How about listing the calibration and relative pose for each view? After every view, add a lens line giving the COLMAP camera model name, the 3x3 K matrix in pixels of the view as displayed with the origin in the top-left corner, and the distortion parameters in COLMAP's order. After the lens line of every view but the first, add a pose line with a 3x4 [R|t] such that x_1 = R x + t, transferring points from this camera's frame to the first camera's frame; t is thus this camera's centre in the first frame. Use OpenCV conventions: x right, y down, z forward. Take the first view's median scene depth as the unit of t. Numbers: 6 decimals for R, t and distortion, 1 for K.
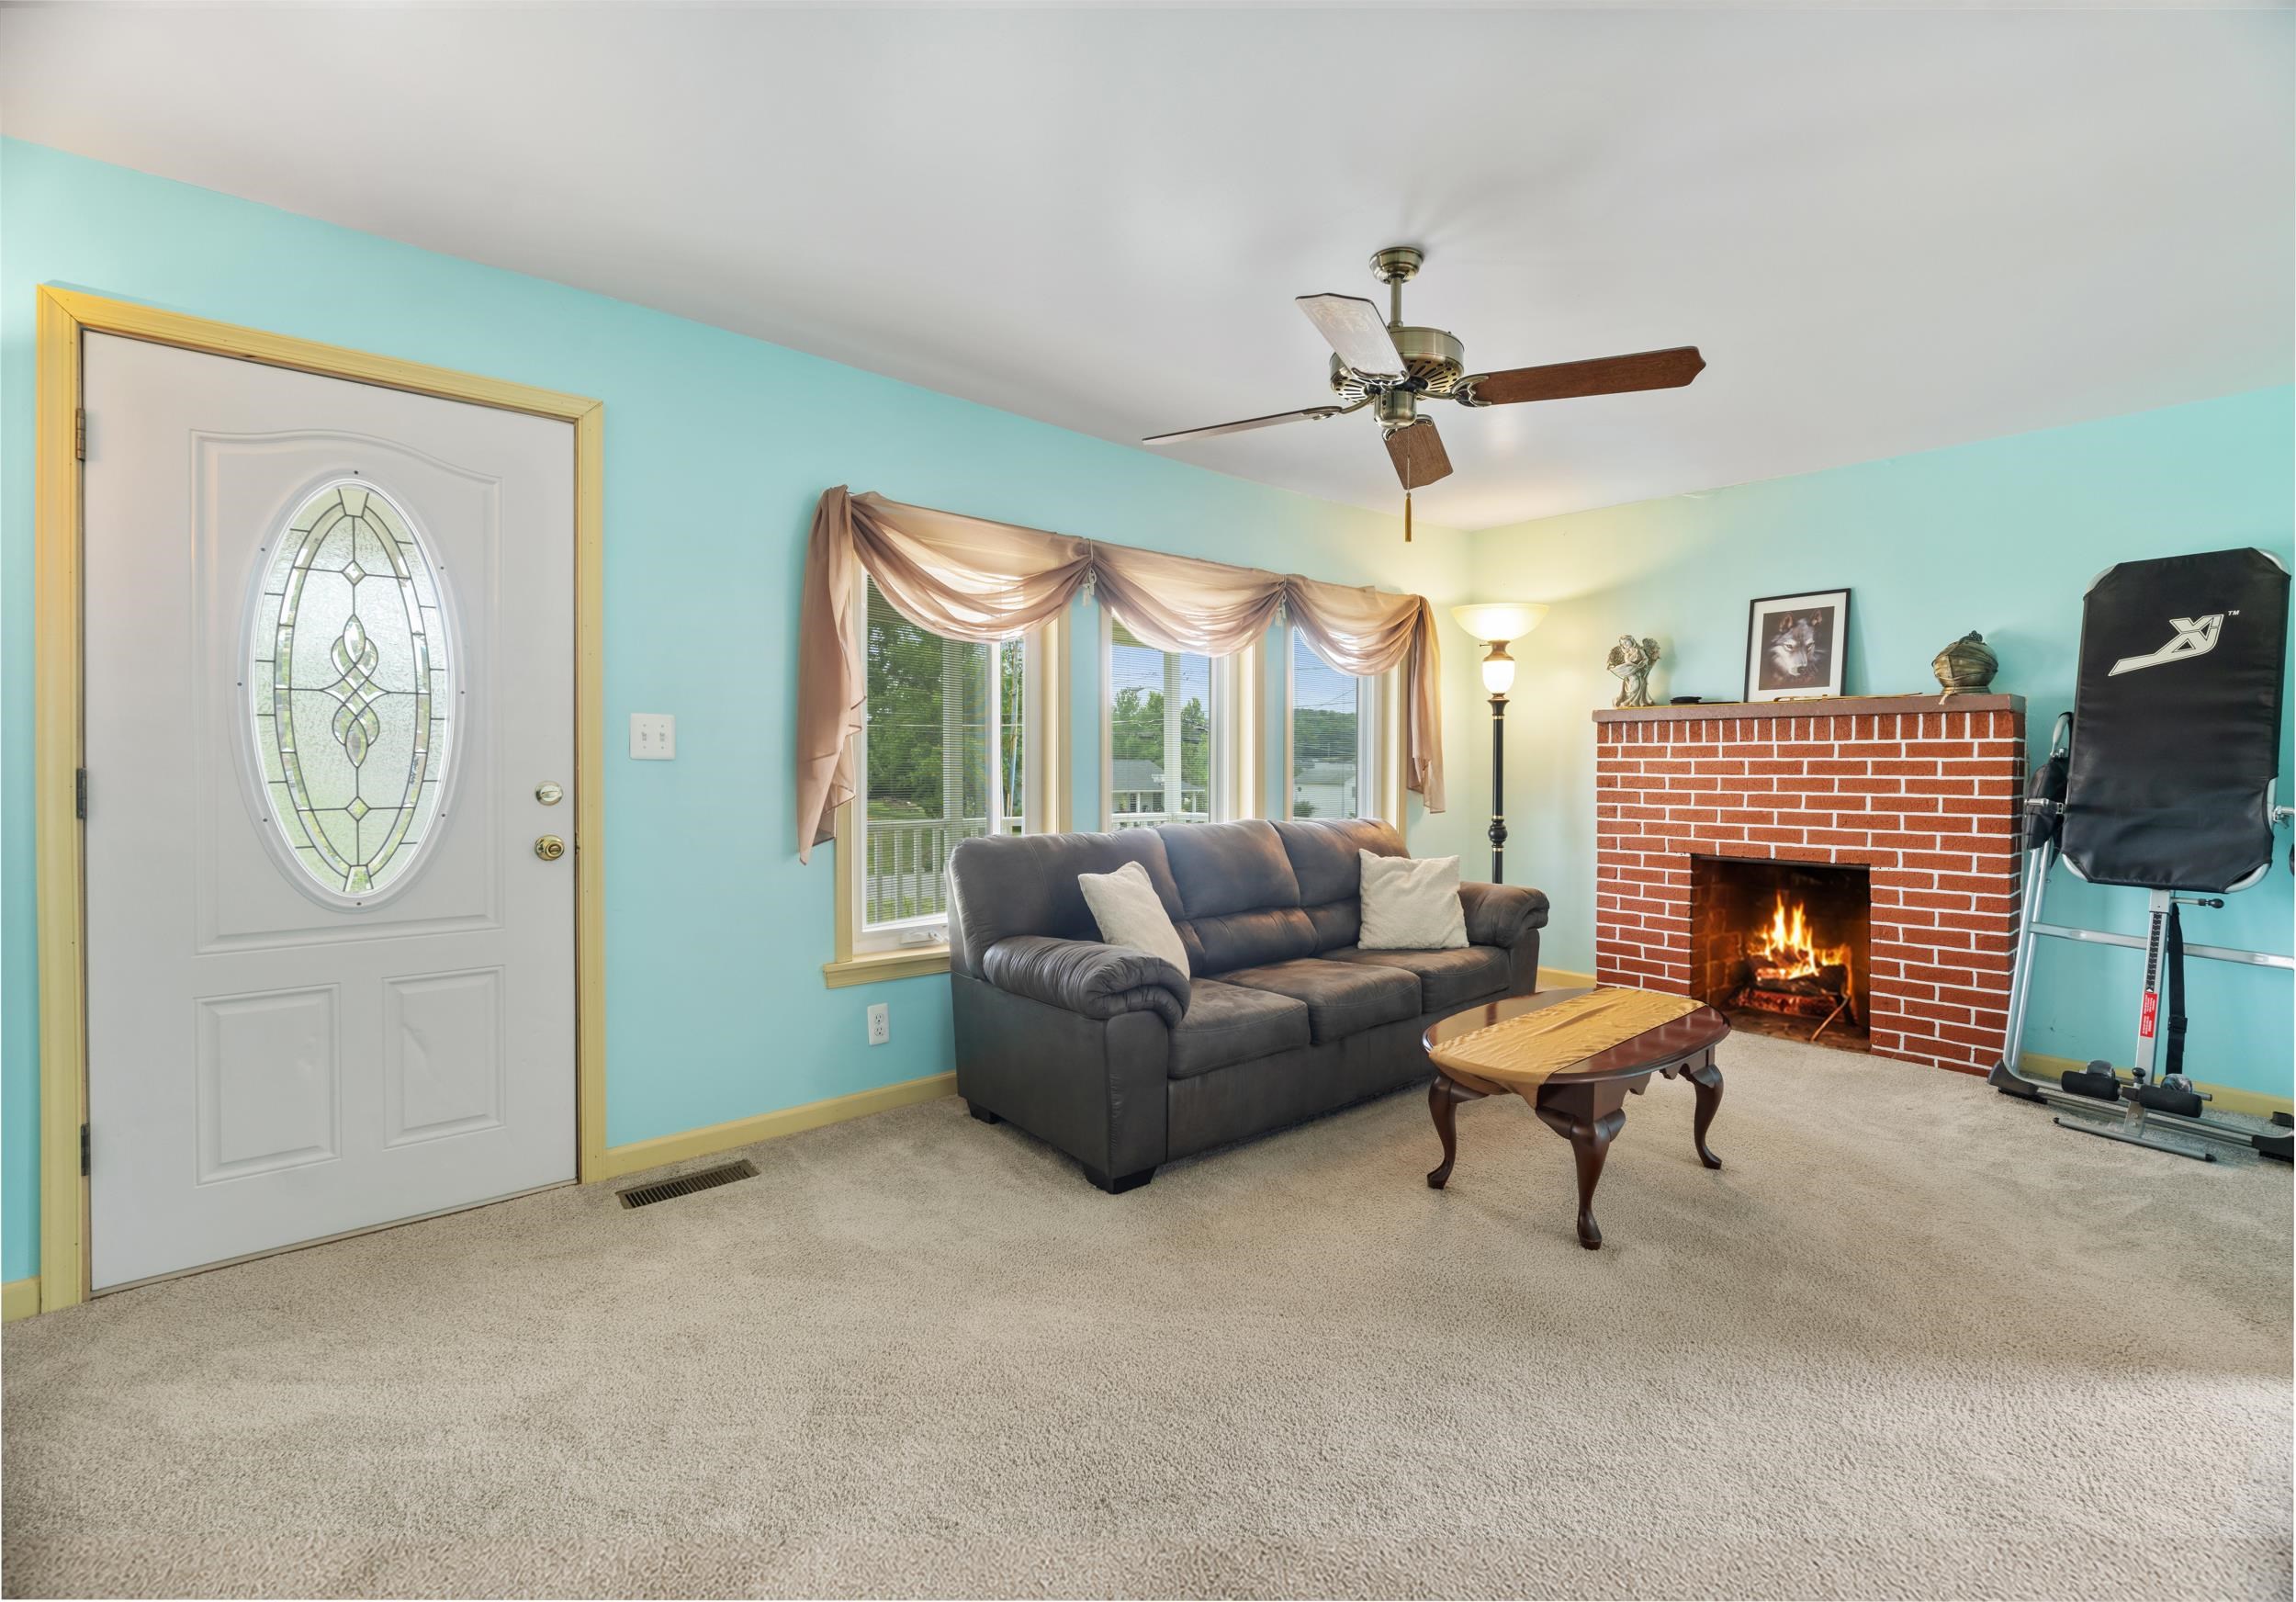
lens RADIAL K [[1007.1, 0, 1145.0], [0, 1007.1, 791.7], [0, 0, 1]] dist [-0.000742, 0.000179]
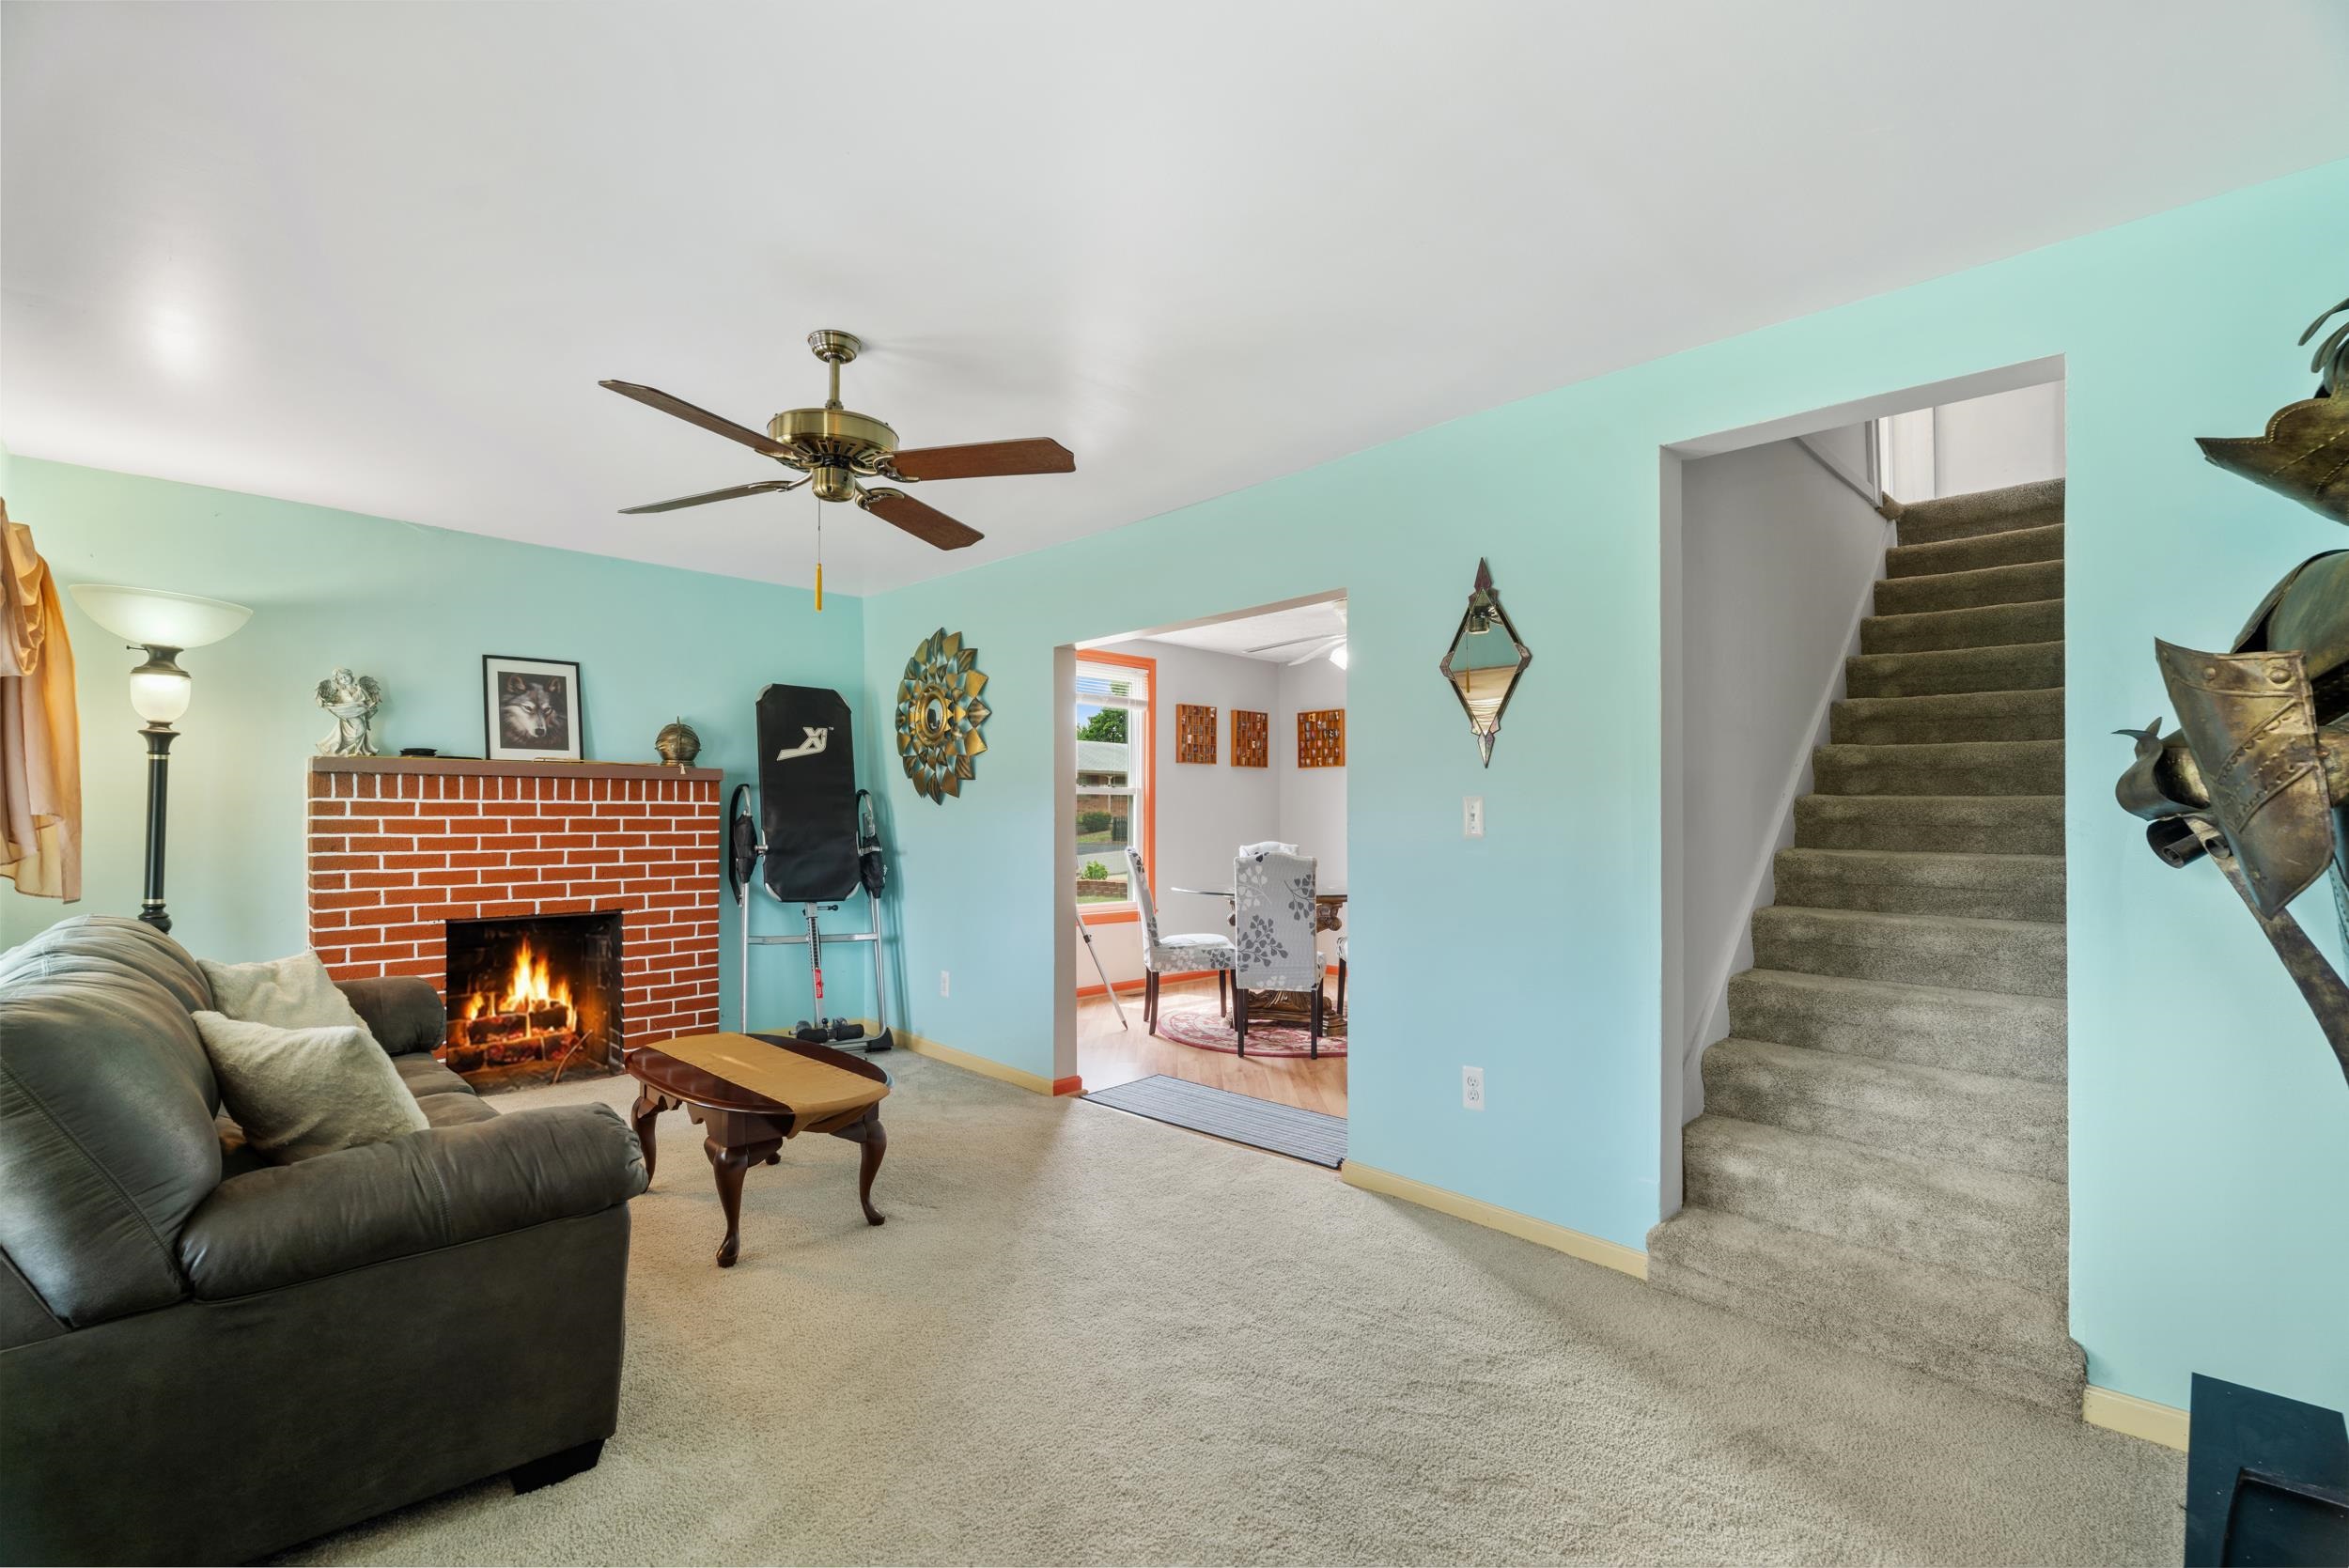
lens RADIAL K [[1068.8, 0, 1174.9], [0, 1068.8, 839.3], [0, 0, 1]] dist [-0.010461, -0.000831]
pose [[-0.075044, -0.020418, 0.996971, -0.513184], [0.029398, 0.999310, 0.022679, -0.015623], [-0.996747, 0.031011, -0.074392, 0.436056]]
